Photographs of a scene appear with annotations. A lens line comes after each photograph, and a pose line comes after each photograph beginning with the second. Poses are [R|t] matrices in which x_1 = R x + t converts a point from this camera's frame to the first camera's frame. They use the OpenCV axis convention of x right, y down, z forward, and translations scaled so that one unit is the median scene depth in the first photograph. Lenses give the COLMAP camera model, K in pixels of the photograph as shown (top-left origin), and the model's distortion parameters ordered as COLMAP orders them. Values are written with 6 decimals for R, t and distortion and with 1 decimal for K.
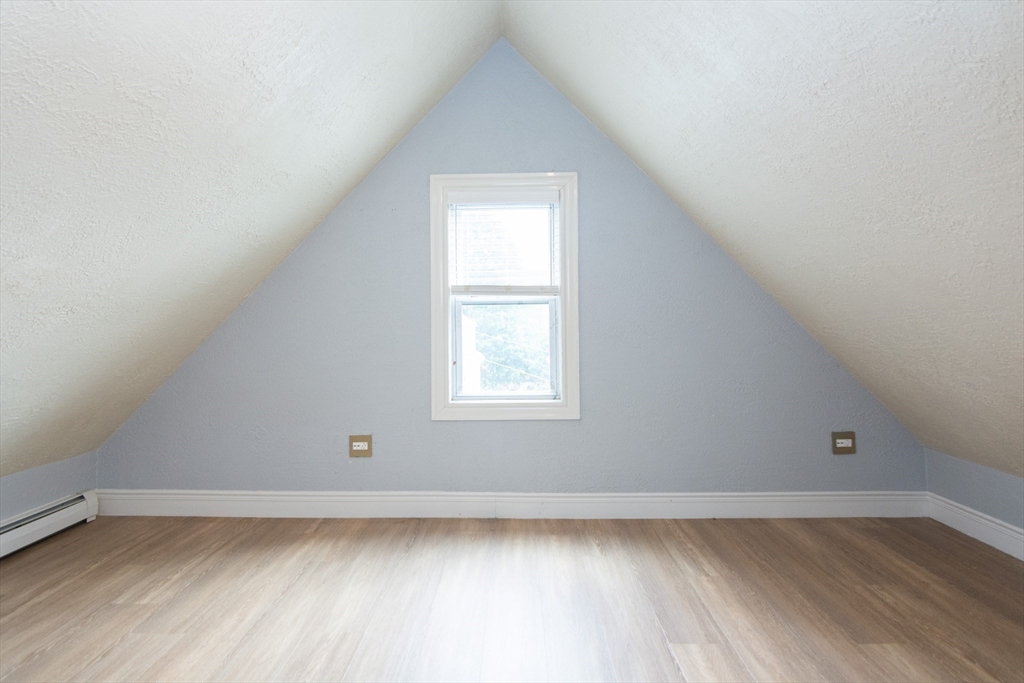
lens RADIAL K [[506.1, 0, 515.2], [0, 506.1, 313.8], [0, 0, 1]] dist [0.000232, -0.000256]
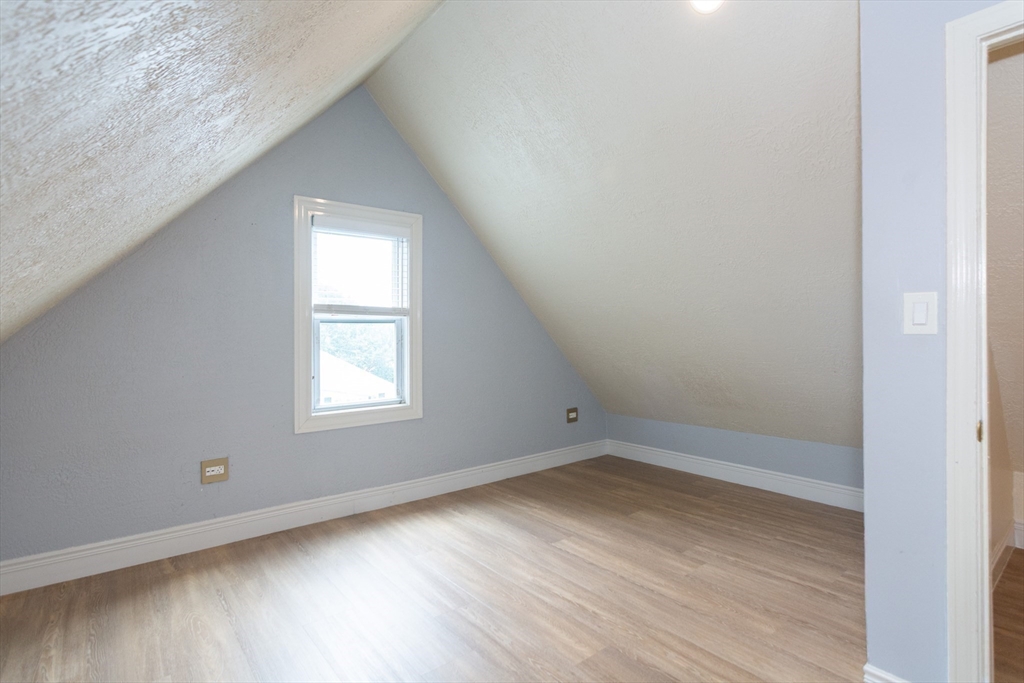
lens RADIAL K [[505.2, 0, 512.6], [0, 505.2, 332.4], [0, 0, 1]] dist [-0.001608, 0.000761]
pose [[0.765801, 0.004638, 0.643061, -0.493891], [-0.013325, 0.999874, 0.008657, -0.012086], [-0.642939, -0.015198, 0.765766, -0.073008]]
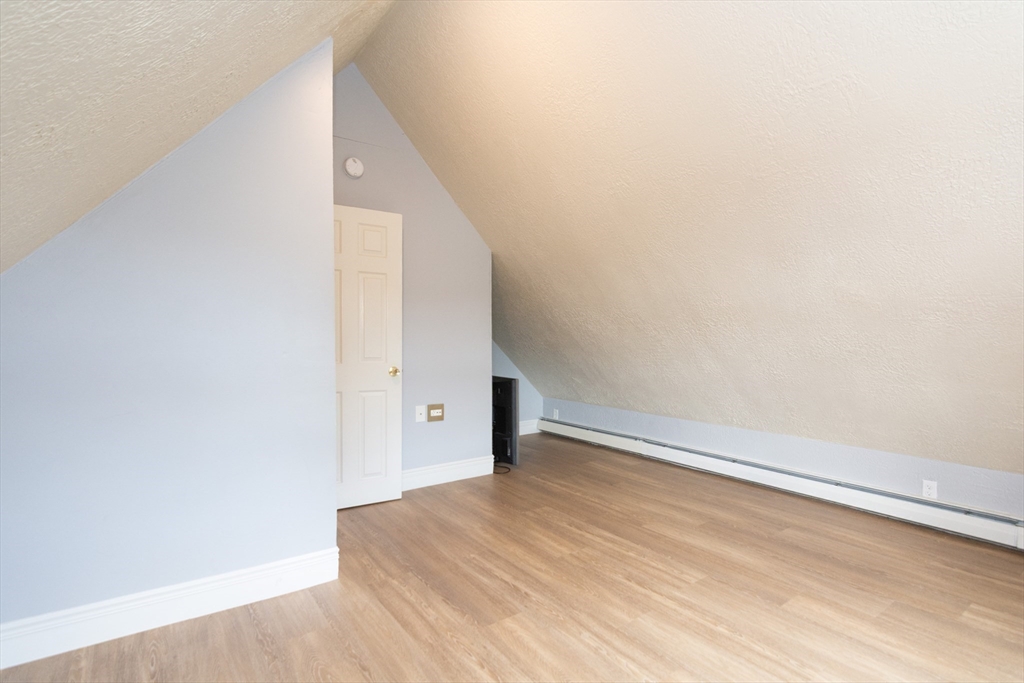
lens RADIAL K [[505.2, 0, 512.6], [0, 505.2, 332.4], [0, 0, 1]] dist [-0.001608, 0.000761]
pose [[-0.803218, 0.002562, -0.595680, 0.383663], [0.019092, 0.999588, -0.021445, 0.019734], [0.595379, -0.028598, -0.802936, 0.903655]]
